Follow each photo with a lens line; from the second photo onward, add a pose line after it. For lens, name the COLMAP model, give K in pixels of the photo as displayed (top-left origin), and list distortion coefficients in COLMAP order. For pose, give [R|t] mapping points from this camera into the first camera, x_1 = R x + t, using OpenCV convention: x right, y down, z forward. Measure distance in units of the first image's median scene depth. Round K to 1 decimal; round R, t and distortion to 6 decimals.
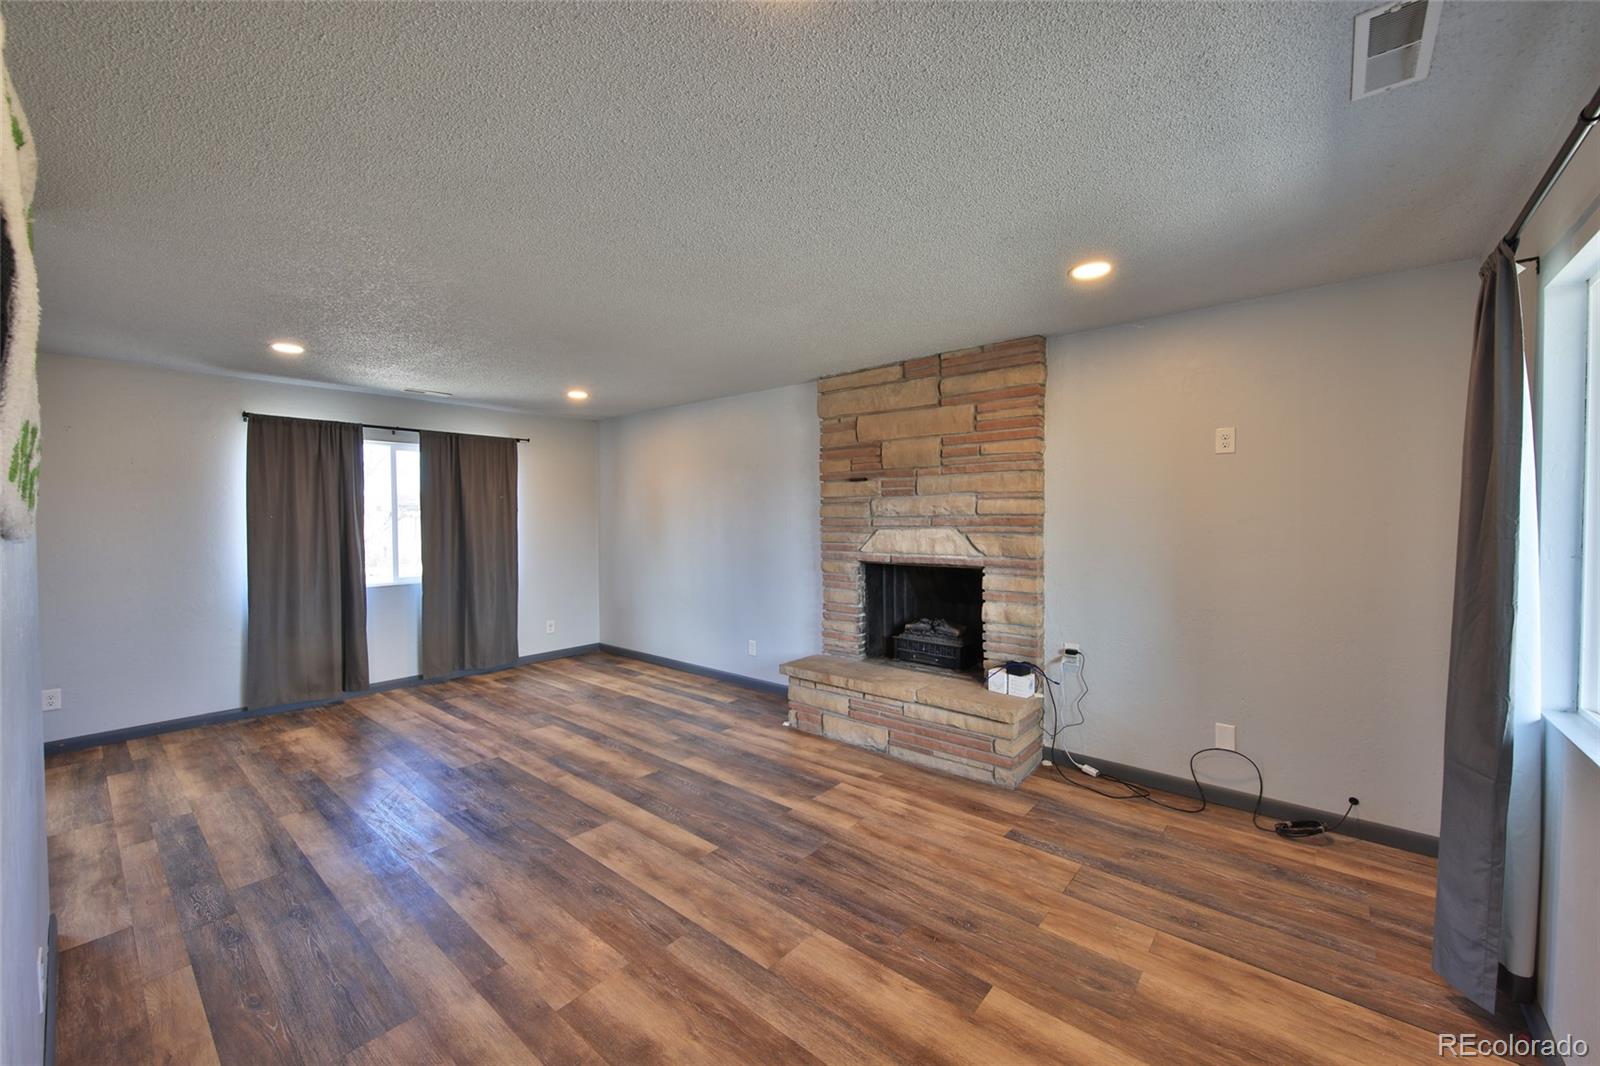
lens RADIAL K [[621.2, 0, 803.1], [0, 621.2, 528.8], [0, 0, 1]] dist [0.003926, -0.001235]
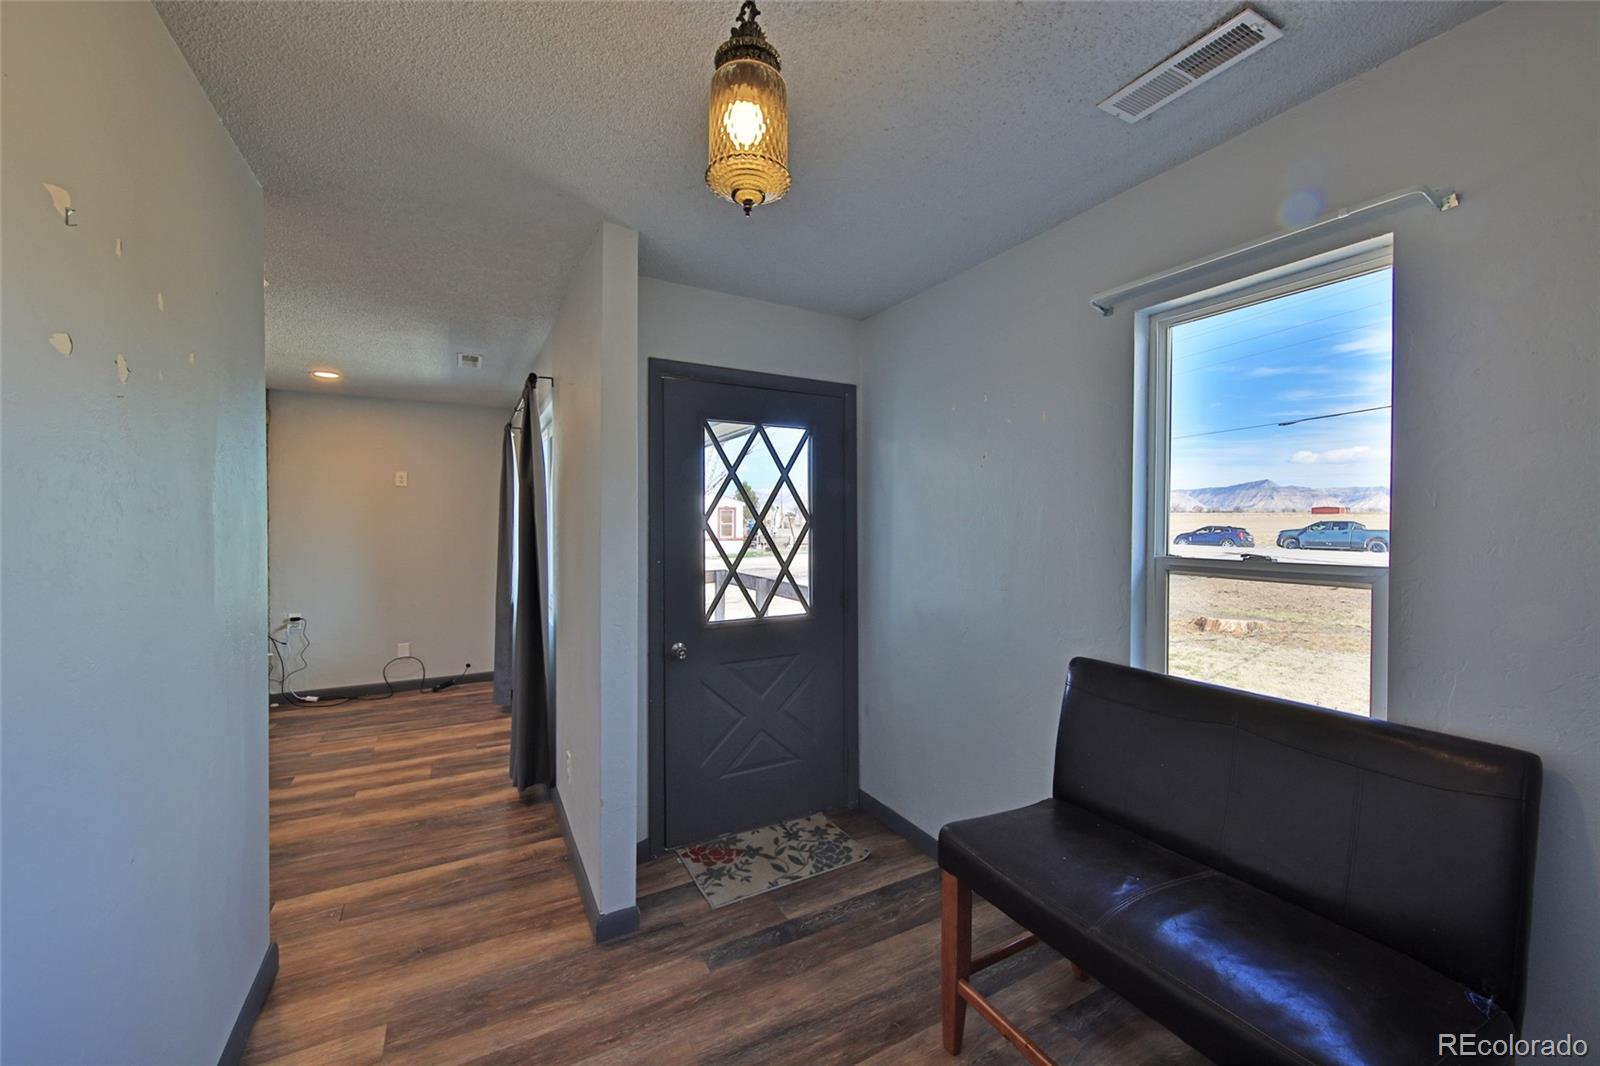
lens RADIAL K [[621.2, 0, 806.4], [0, 621.2, 530.5], [0, 0, 1]] dist [0.003926, -0.001235]
pose [[0.354204, -0.003836, 0.935160, -0.444131], [0.018548, 0.999824, -0.002924, 0.022390], [-0.934984, 0.018381, 0.354213, -0.544446]]
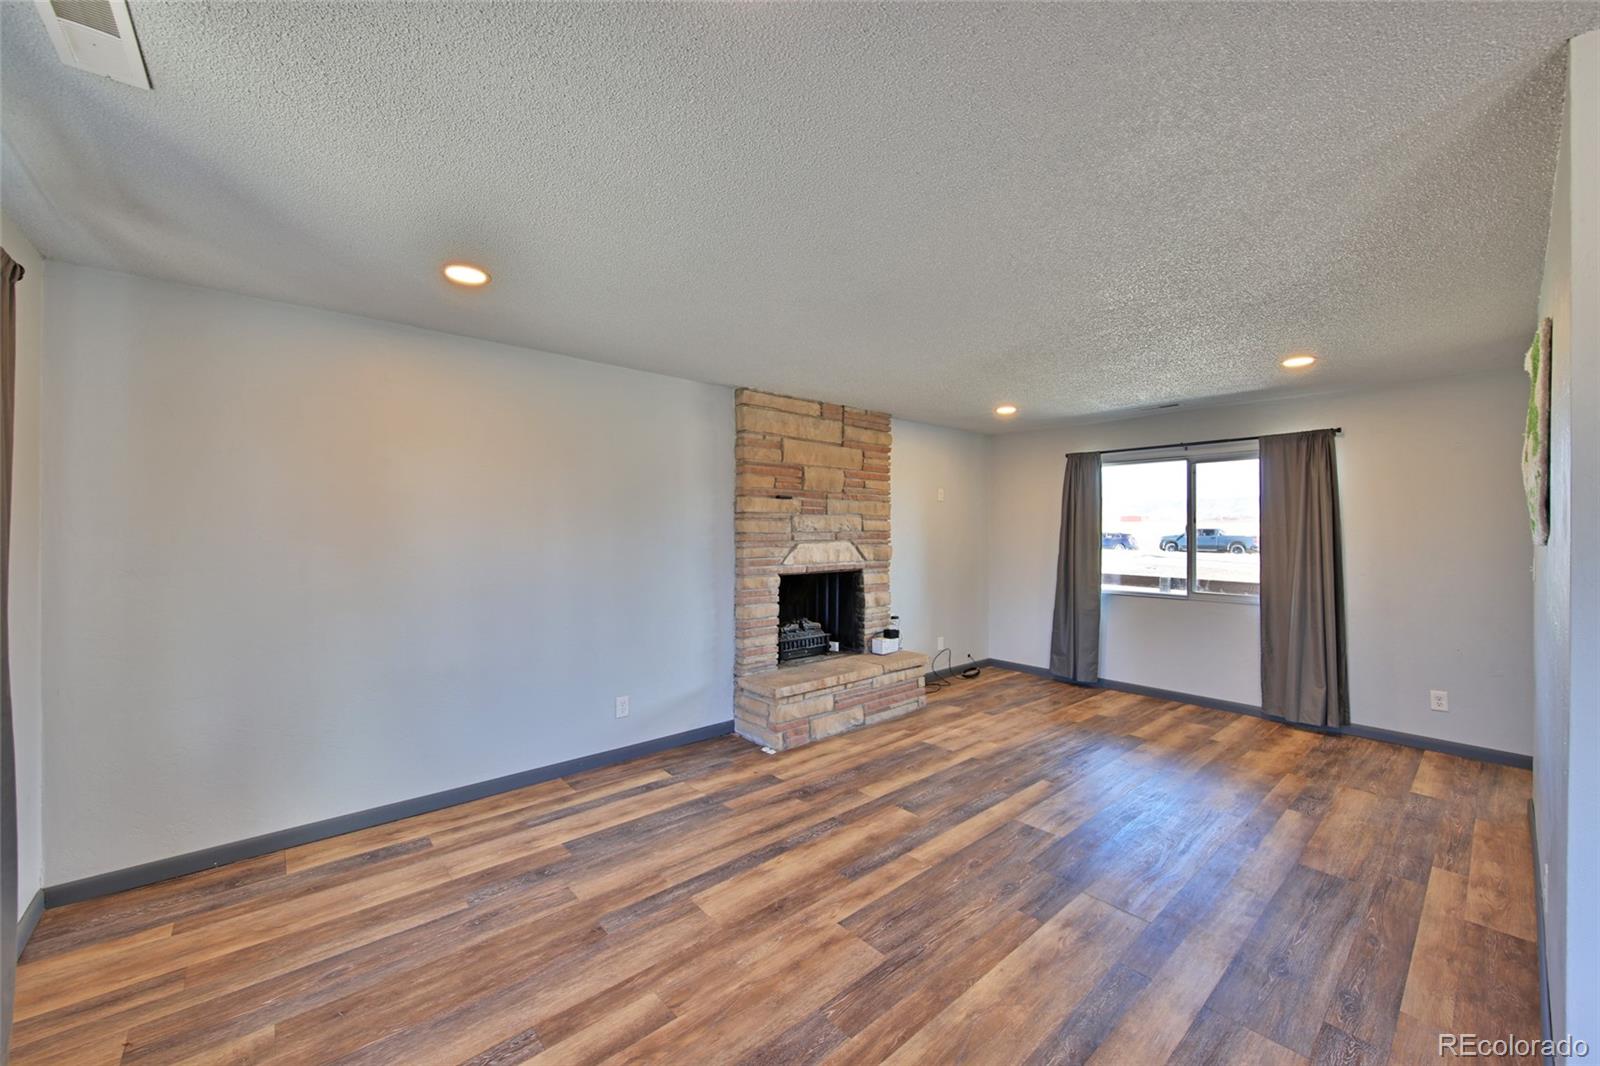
lens RADIAL K [[621.2, 0, 801.0], [0, 621.2, 527.4], [0, 0, 1]] dist [0.003926, -0.001235]
pose [[0.148485, 0.008799, 0.988875, -1.110733], [0.018281, 0.999765, -0.011640, -0.016830], [-0.988746, 0.019806, 0.148289, 0.941928]]
